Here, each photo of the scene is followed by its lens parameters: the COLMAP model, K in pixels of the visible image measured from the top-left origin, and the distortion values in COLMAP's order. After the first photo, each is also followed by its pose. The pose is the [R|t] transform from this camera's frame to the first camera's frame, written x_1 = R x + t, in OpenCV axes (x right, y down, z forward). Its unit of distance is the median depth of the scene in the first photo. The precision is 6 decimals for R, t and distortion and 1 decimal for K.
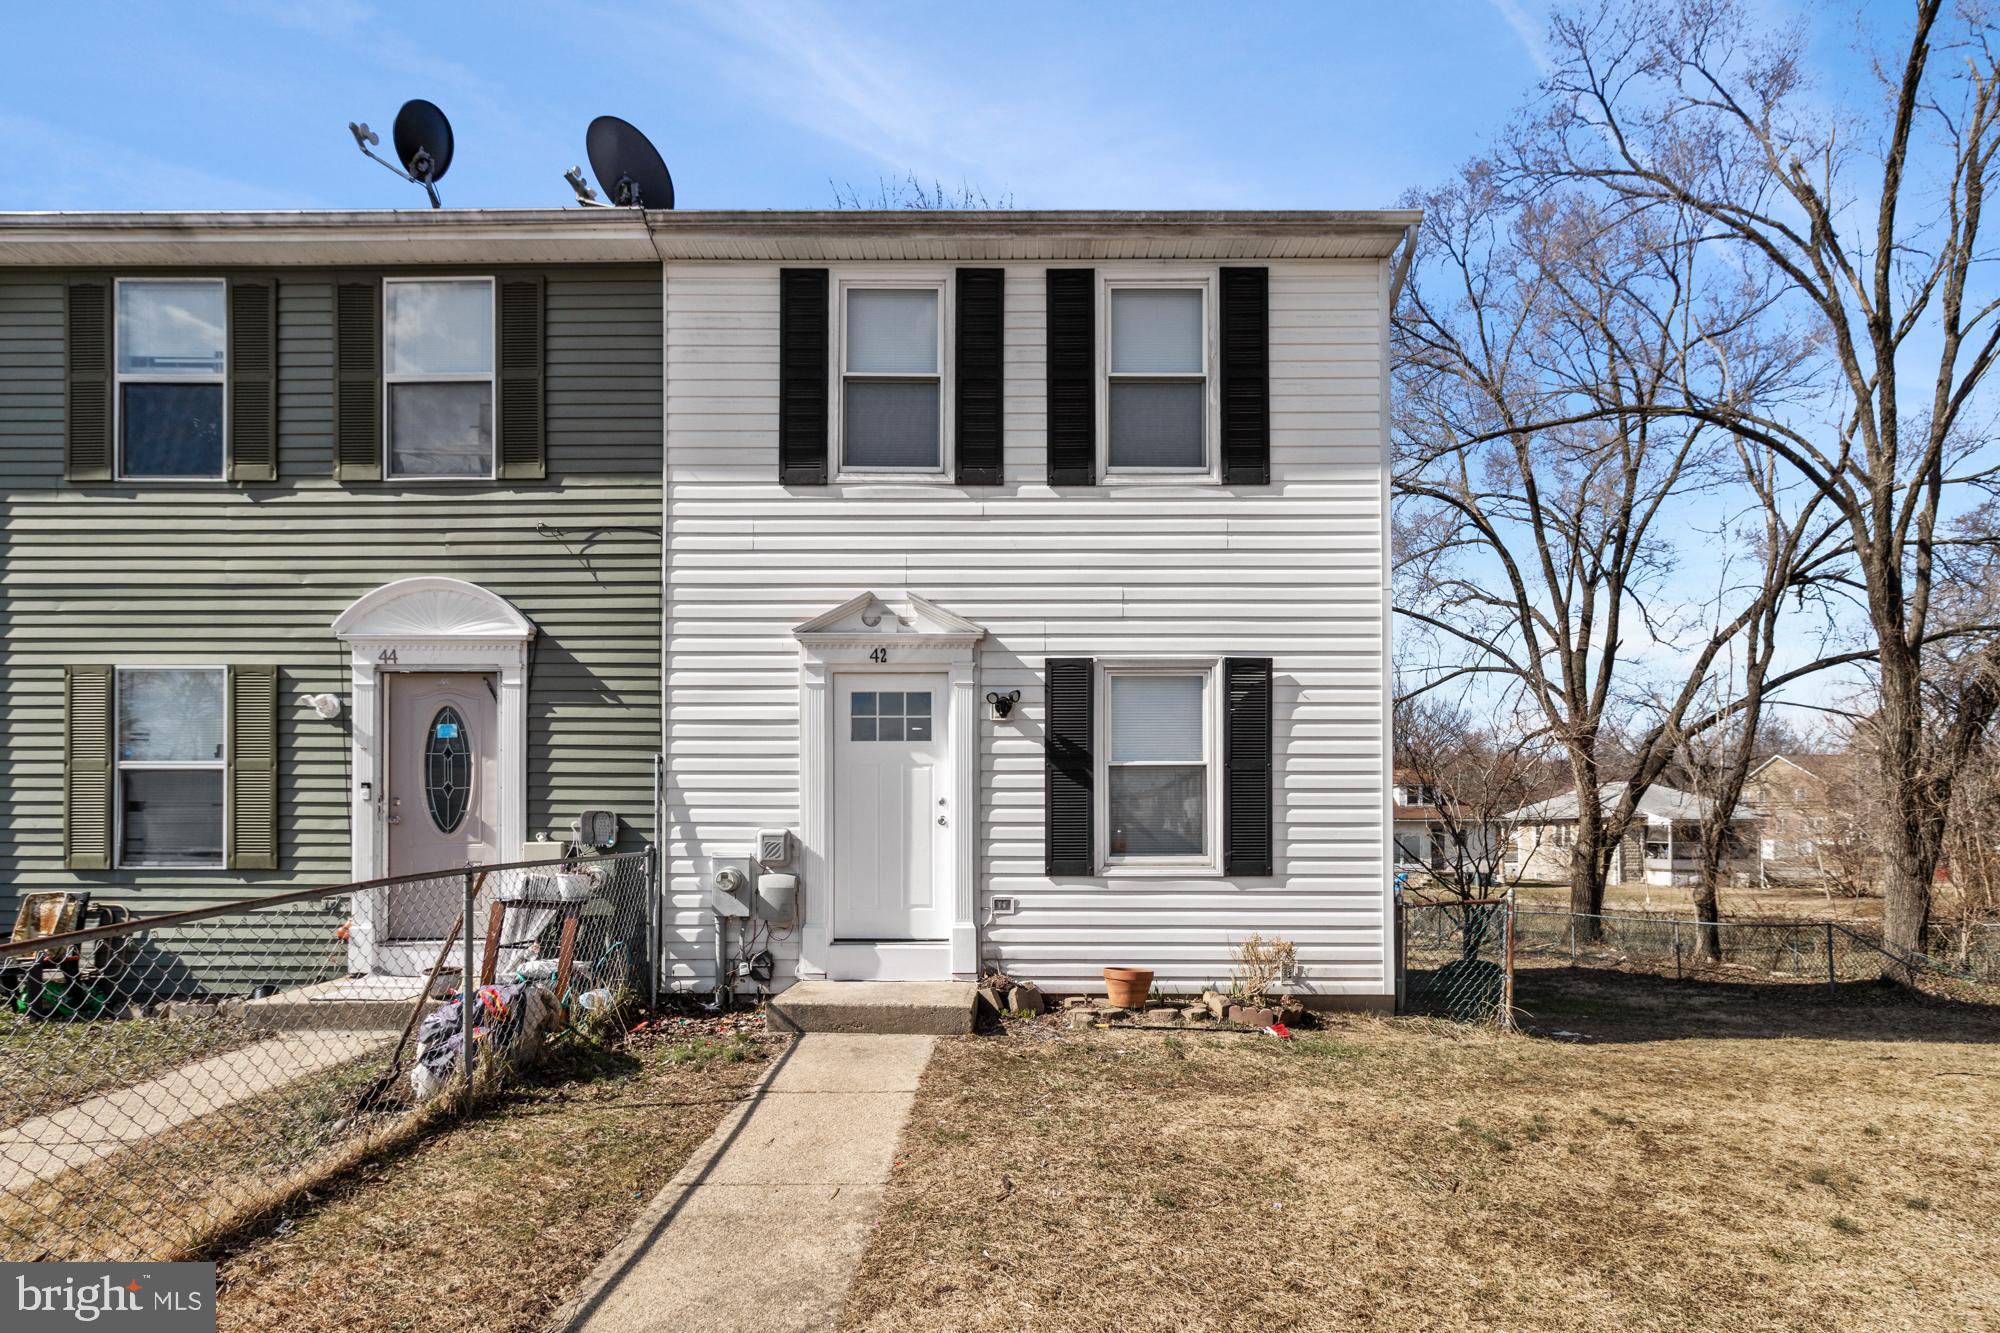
lens RADIAL K [[931.4, 0, 1026.2], [0, 931.4, 801.5], [0, 0, 1]] dist [0.000096, 0.001174]
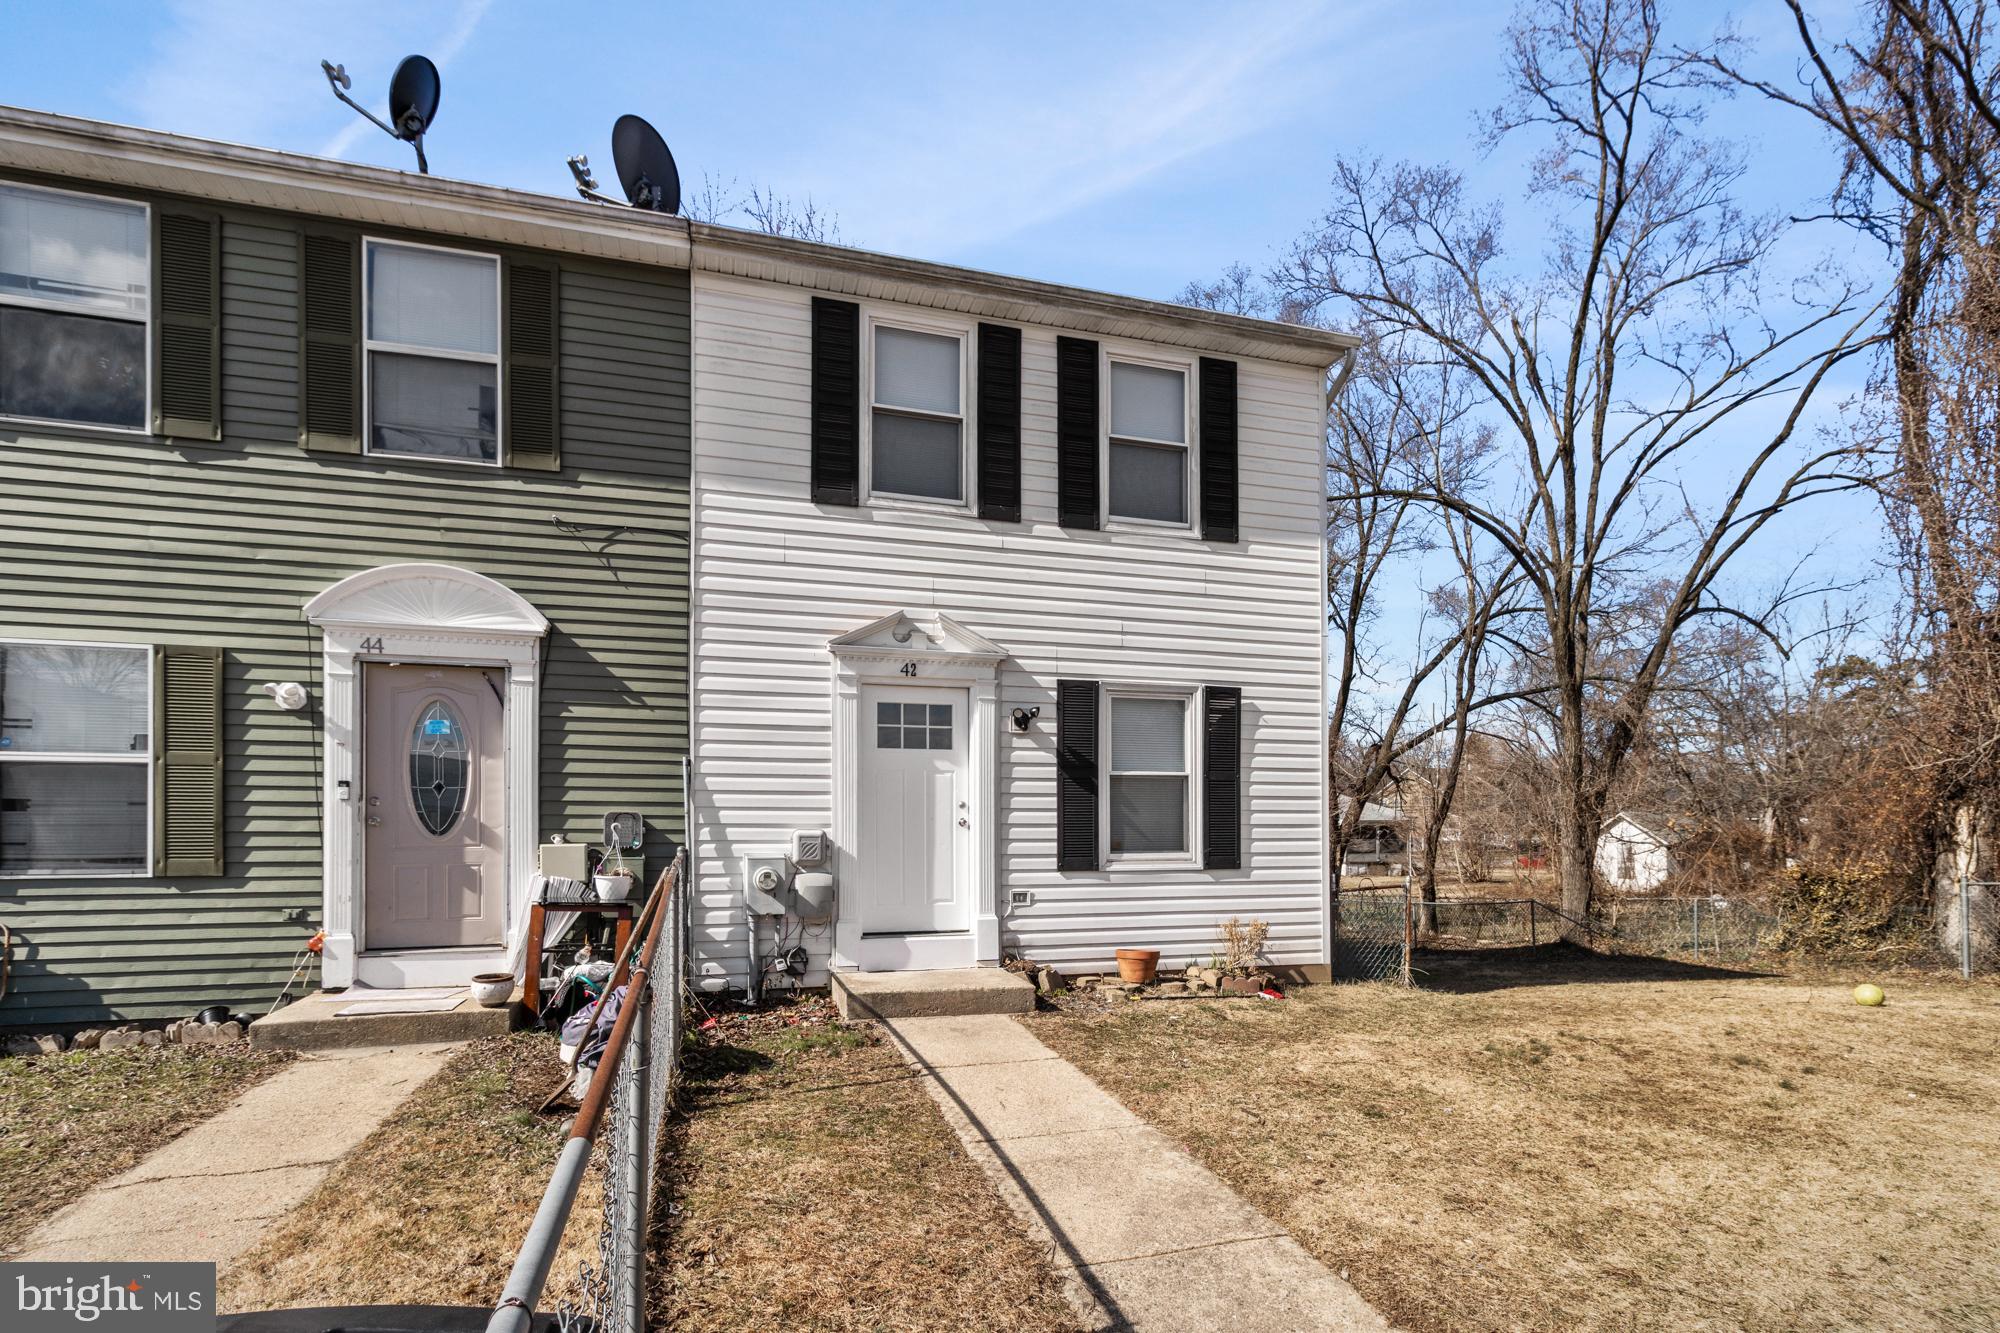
lens RADIAL K [[931.4, 0, 929.6], [0, 931.4, 802.2], [0, 0, 1]] dist [0.000096, 0.001174]
pose [[0.962550, 0.006382, 0.271027, -0.415153], [-0.006378, 0.999979, -0.000898, -0.002134], [-0.271027, -0.000864, 0.962571, -0.046735]]
